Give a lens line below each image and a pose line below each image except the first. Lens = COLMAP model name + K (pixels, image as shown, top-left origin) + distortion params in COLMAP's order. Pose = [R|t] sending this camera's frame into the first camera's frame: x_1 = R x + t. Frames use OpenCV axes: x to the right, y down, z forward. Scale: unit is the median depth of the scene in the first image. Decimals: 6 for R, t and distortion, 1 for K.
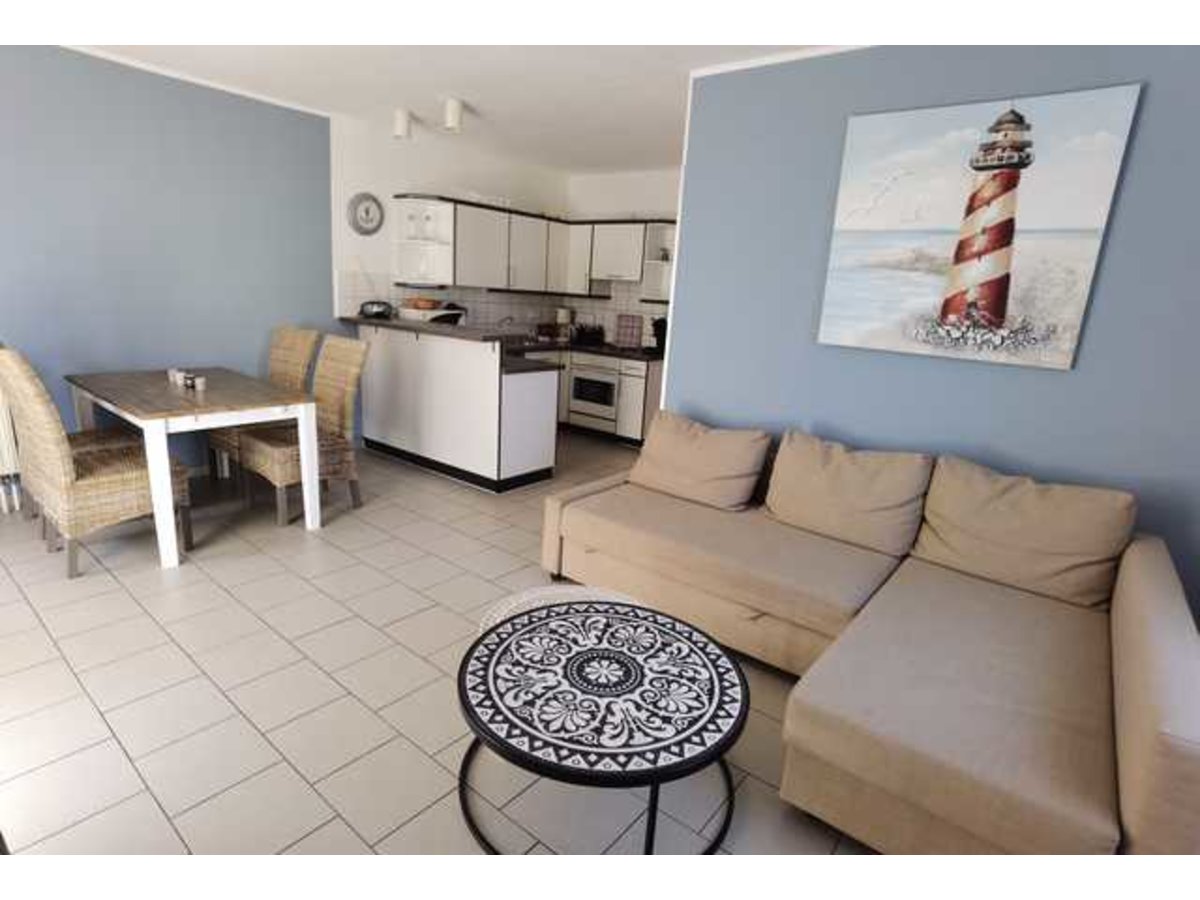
lens RADIAL K [[636.2, 0, 592.5], [0, 636.2, 446.1], [0, 0, 1]] dist [-0.018234, 0.000189]
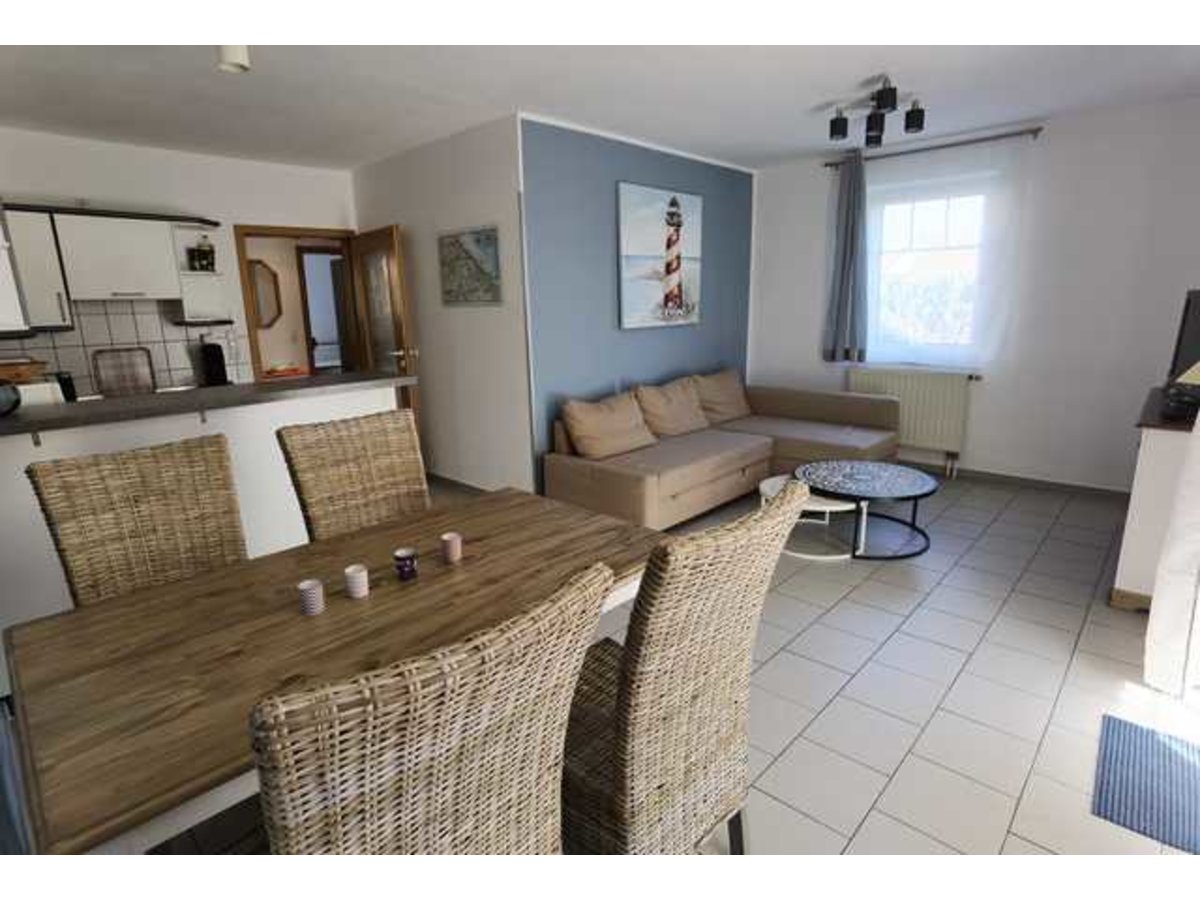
lens RADIAL K [[636.2, 0, 592.5], [0, 636.2, 446.1], [0, 0, 1]] dist [-0.018234, 0.000189]
pose [[0.096605, -0.283867, 0.953985, -0.610022], [0.264898, 0.931232, 0.250271, -0.154027], [-0.959425, 0.228532, 0.165158, 0.452996]]
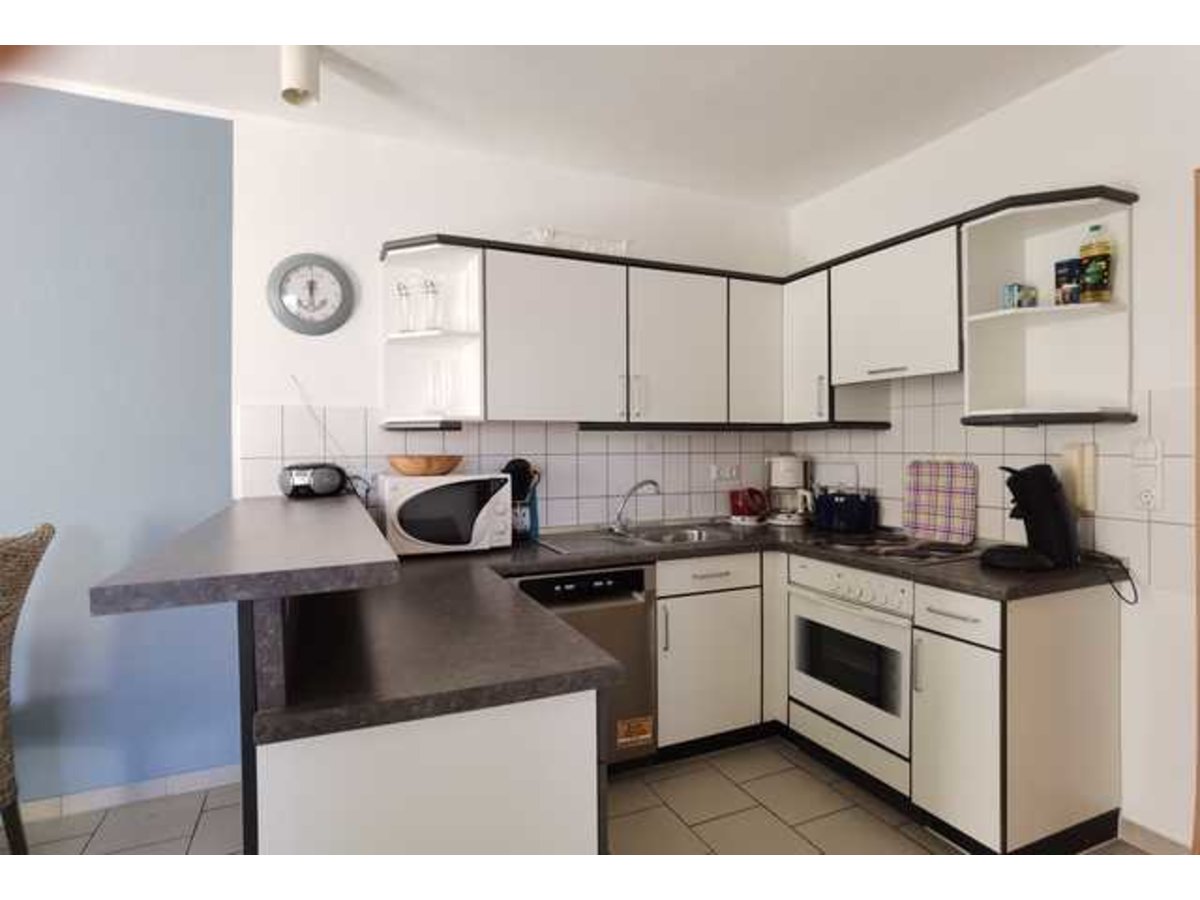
lens RADIAL K [[636.2, 0, 592.5], [0, 636.2, 446.1], [0, 0, 1]] dist [-0.018234, 0.000189]
pose [[0.881178, -0.069769, -0.467608, 0.056105], [-0.048260, 0.970612, -0.235763, -0.117148], [0.470315, 0.230316, 0.851914, 0.584780]]
